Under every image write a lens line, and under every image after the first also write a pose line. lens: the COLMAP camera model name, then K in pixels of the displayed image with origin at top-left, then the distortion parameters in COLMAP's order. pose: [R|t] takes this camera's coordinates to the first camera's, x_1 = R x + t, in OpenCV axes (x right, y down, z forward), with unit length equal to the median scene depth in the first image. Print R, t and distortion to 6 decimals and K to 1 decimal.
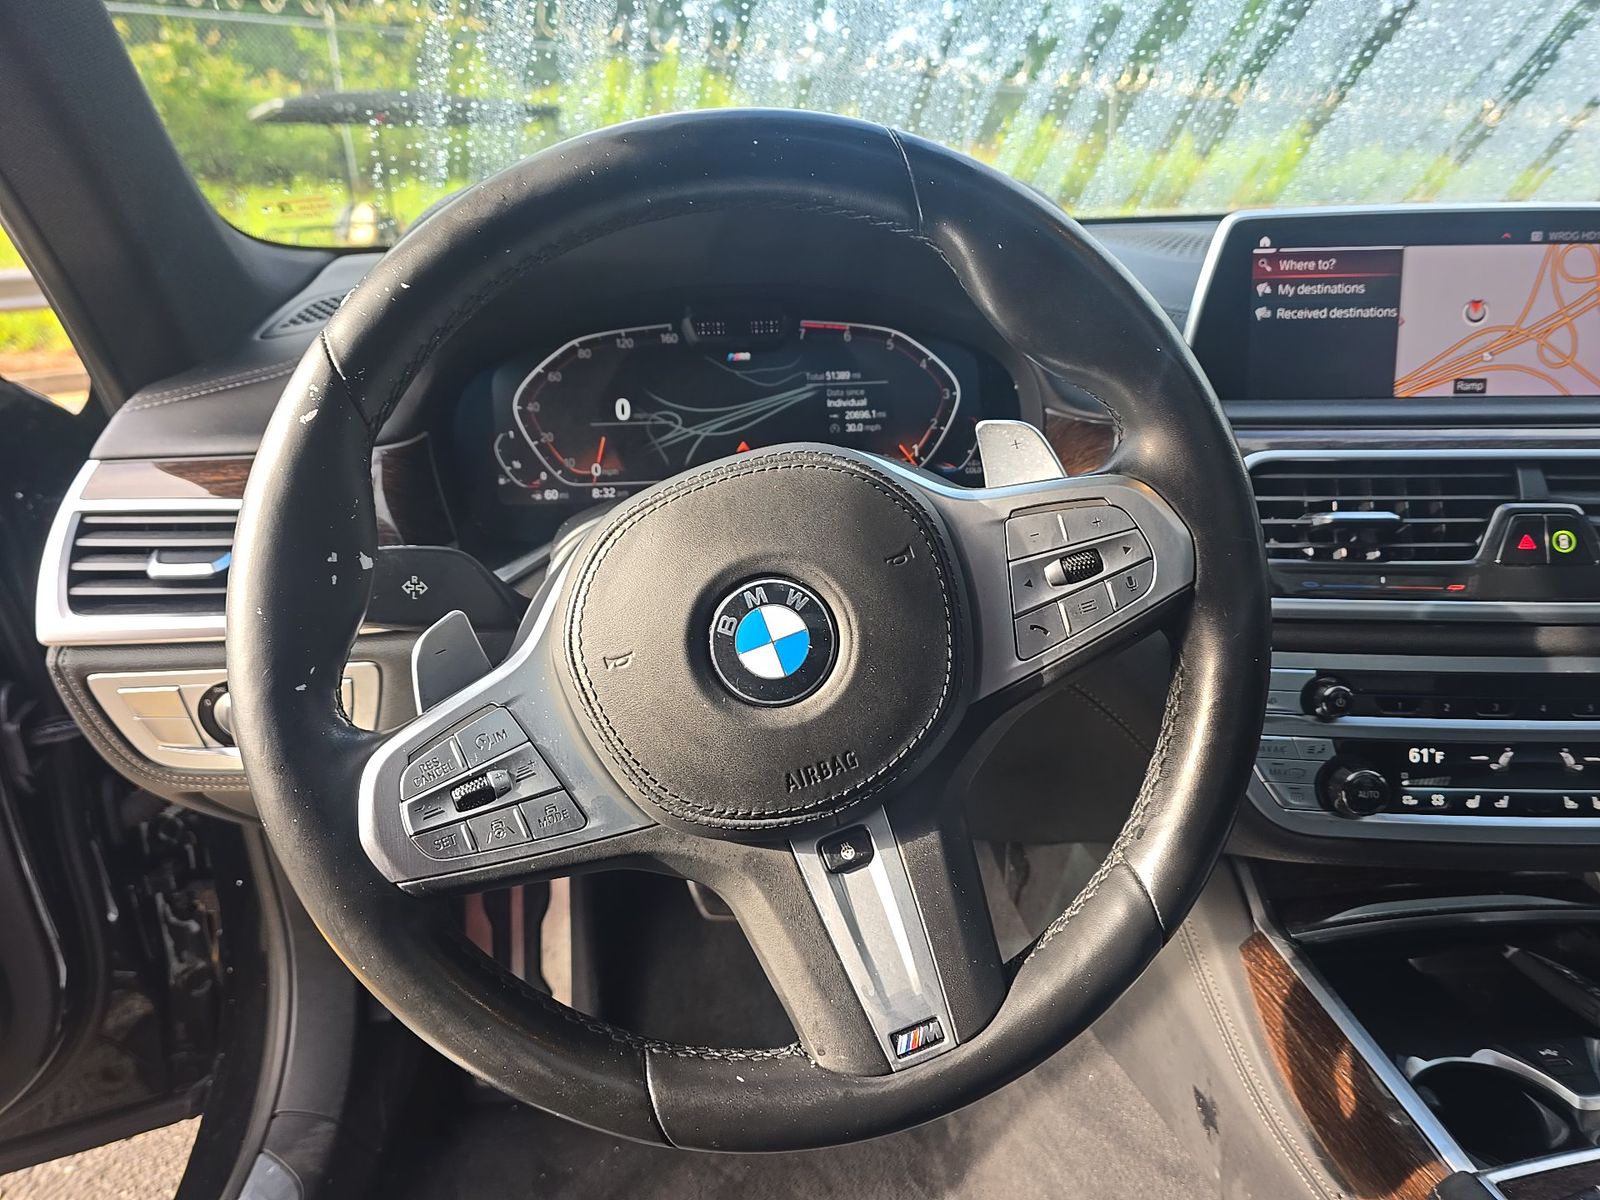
lens RADIAL K [[1180.1, 0, 802.1], [0, 1180.1, 569.9], [0, 0, 1]] dist [0.101403, -0.149324]
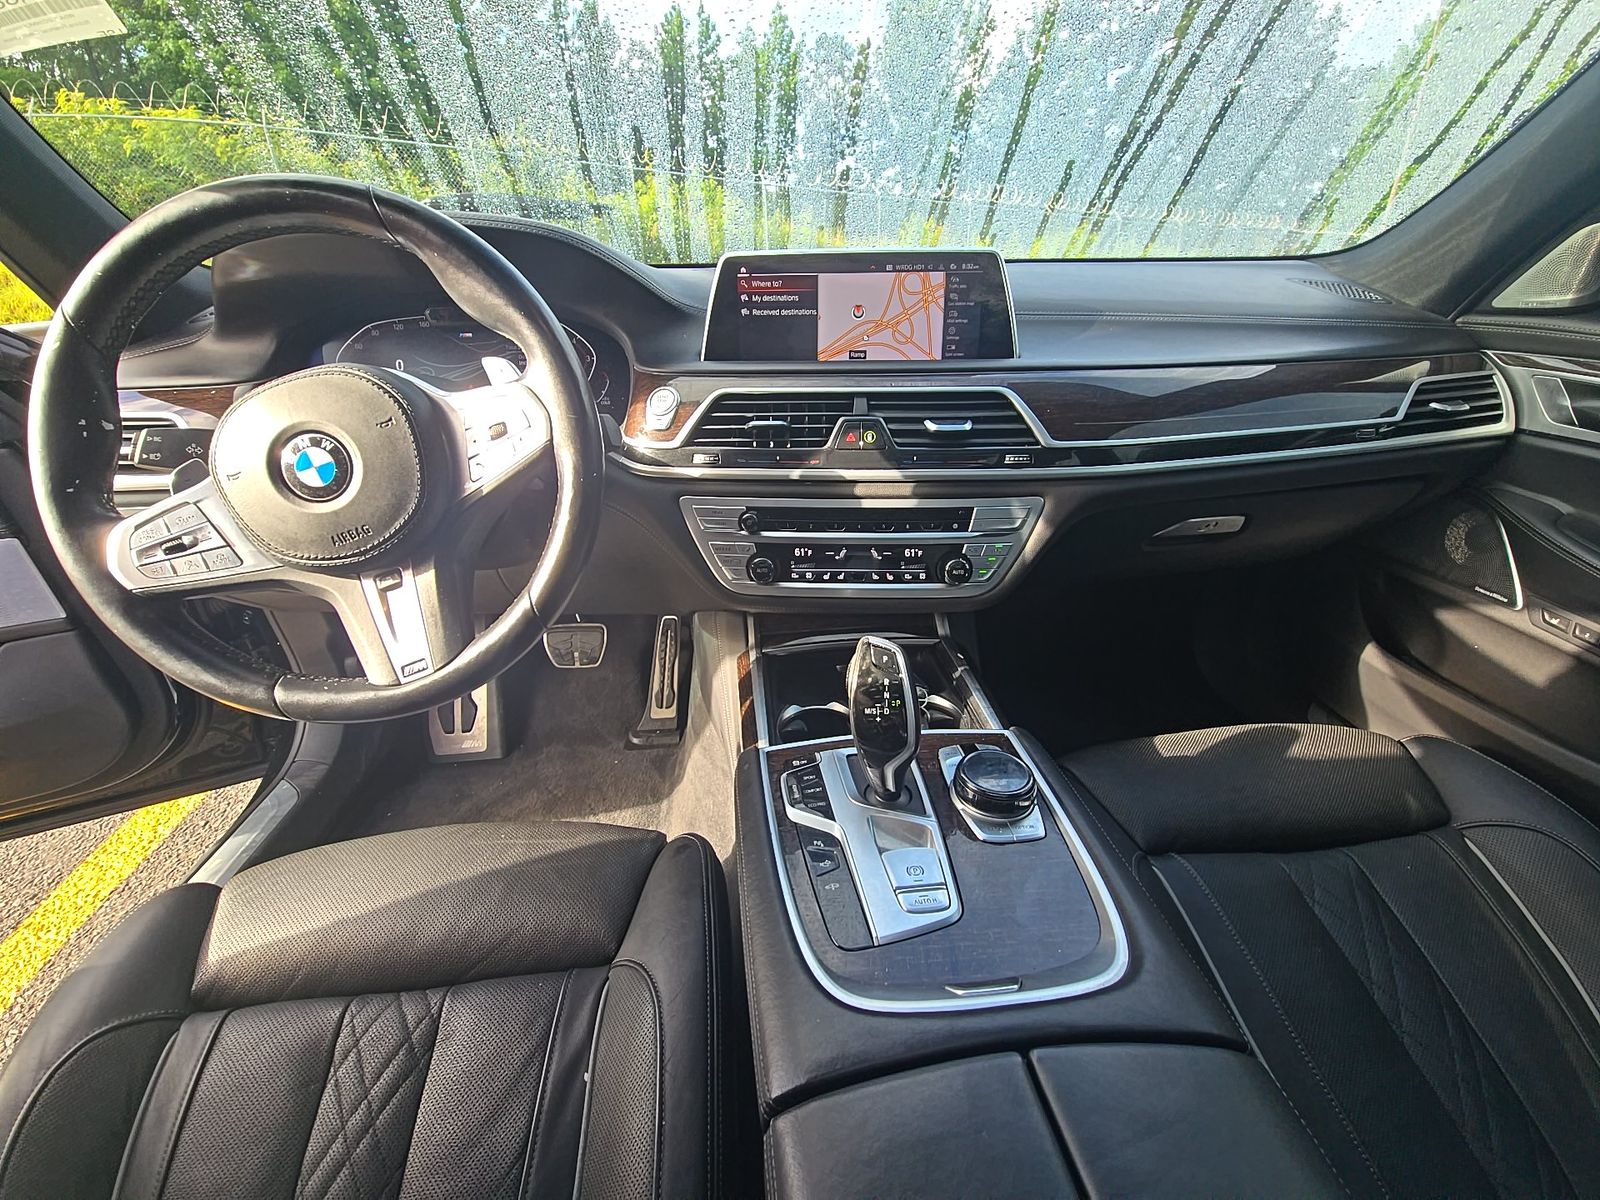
lens RADIAL K [[705.4, 0, 800.0], [0, 705.4, 600.0], [0, 0, 1]] dist [0.000351, -0.000038]
pose [[0.999761, -0.001025, 0.021839, 0.493240], [-0.001921, 0.990920, 0.134440, 0.079728], [-0.021778, -0.134450, 0.990681, -0.121568]]
